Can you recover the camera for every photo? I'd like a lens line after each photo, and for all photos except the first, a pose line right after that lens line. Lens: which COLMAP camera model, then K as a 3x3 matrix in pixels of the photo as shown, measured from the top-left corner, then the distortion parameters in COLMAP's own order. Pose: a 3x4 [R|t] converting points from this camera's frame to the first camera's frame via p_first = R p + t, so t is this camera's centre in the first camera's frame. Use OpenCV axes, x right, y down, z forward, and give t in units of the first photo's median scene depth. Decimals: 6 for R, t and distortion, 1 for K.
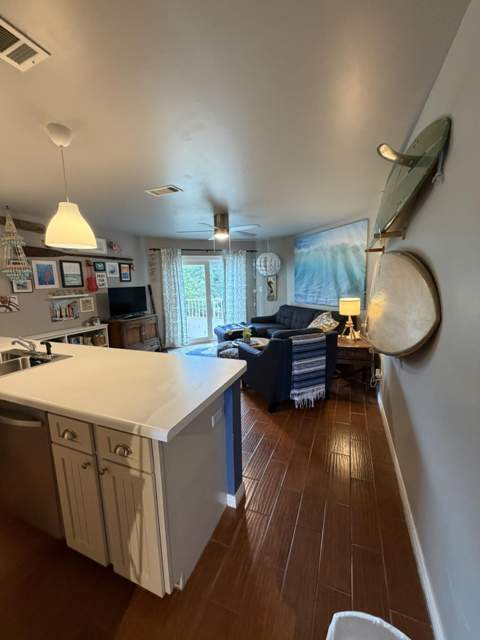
lens RADIAL K [[254.9, 0, 241.1], [0, 254.9, 318.2], [0, 0, 1]] dist [-0.000892, 0.000441]
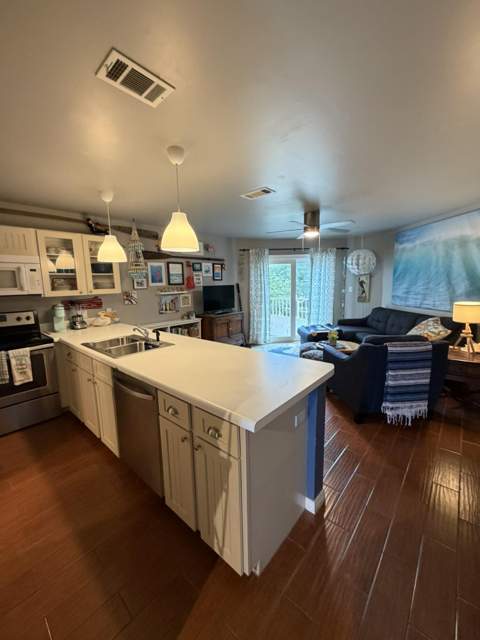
lens RADIAL K [[254.9, 0, 241.4], [0, 254.9, 318.1], [0, 0, 1]] dist [-0.000892, 0.000441]
pose [[0.948726, 0.051141, -0.311936, -0.008656], [-0.050058, 0.998680, 0.011481, 0.000587], [0.312111, 0.004723, 0.950034, -0.006202]]
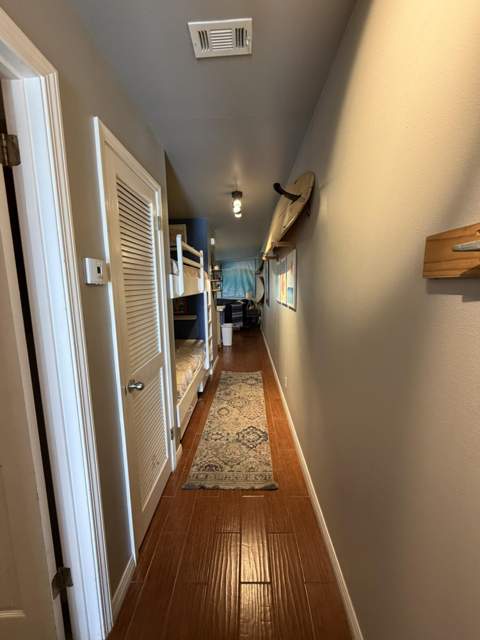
lens RADIAL K [[254.9, 0, 240.5], [0, 254.9, 320.4], [0, 0, 1]] dist [-0.000892, 0.000441]
pose [[0.932665, -0.040178, 0.358498, -0.516331], [0.045134, 0.998966, -0.005464, 0.190698], [-0.357908, 0.021276, 0.933514, -1.187399]]
